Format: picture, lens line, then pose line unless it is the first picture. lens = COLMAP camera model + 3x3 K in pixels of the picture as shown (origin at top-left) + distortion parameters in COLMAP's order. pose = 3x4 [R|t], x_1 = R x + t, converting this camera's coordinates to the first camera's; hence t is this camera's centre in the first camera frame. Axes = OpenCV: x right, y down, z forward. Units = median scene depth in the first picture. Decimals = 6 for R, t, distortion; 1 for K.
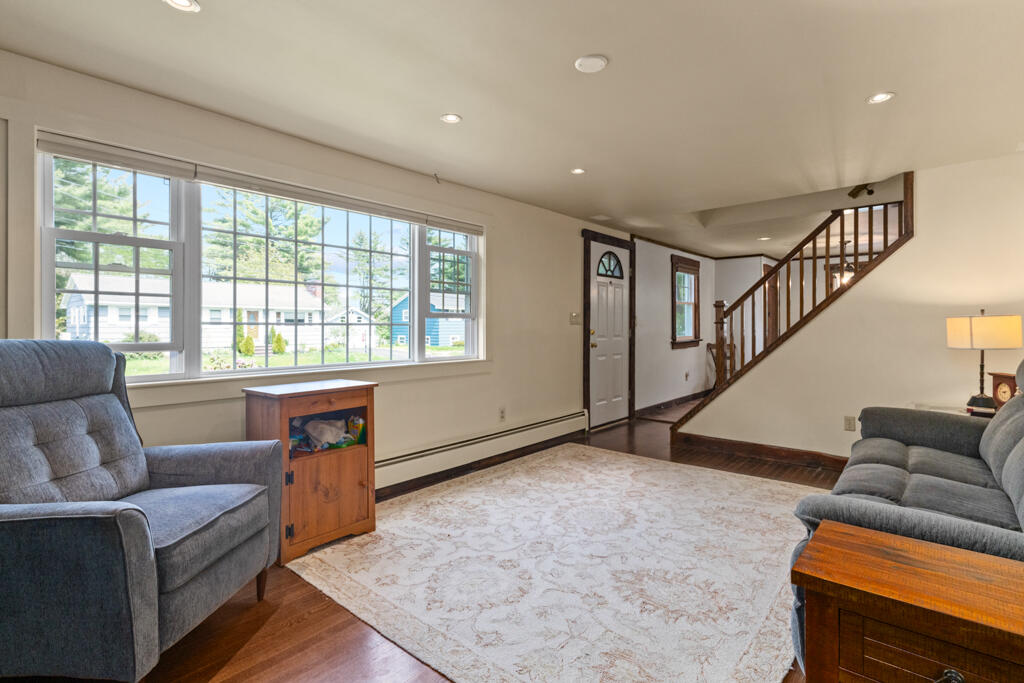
lens RADIAL K [[500.0, 0, 511.9], [0, 500.0, 334.0], [0, 0, 1]] dist [0.001087, -0.000805]
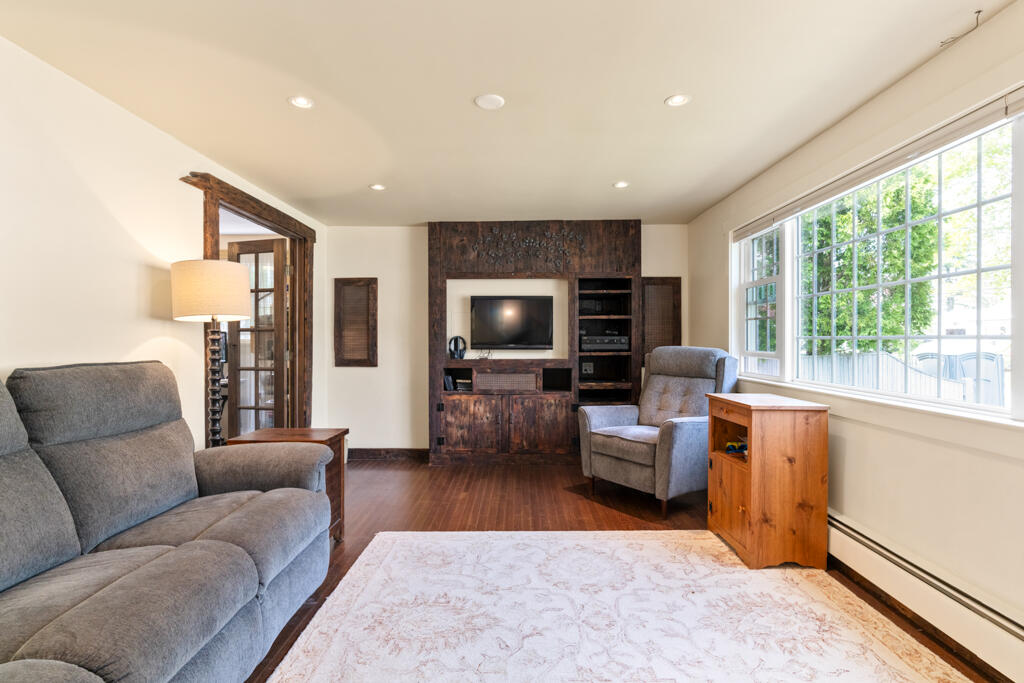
lens RADIAL K [[500.0, 0, 511.9], [0, 500.0, 339.9], [0, 0, 1]] dist [0.001087, -0.000805]
pose [[-0.770847, 0.004975, -0.637001, 0.697211], [-0.005670, 0.999876, 0.014670, -0.030118], [0.636996, 0.014920, -0.770723, 1.585729]]
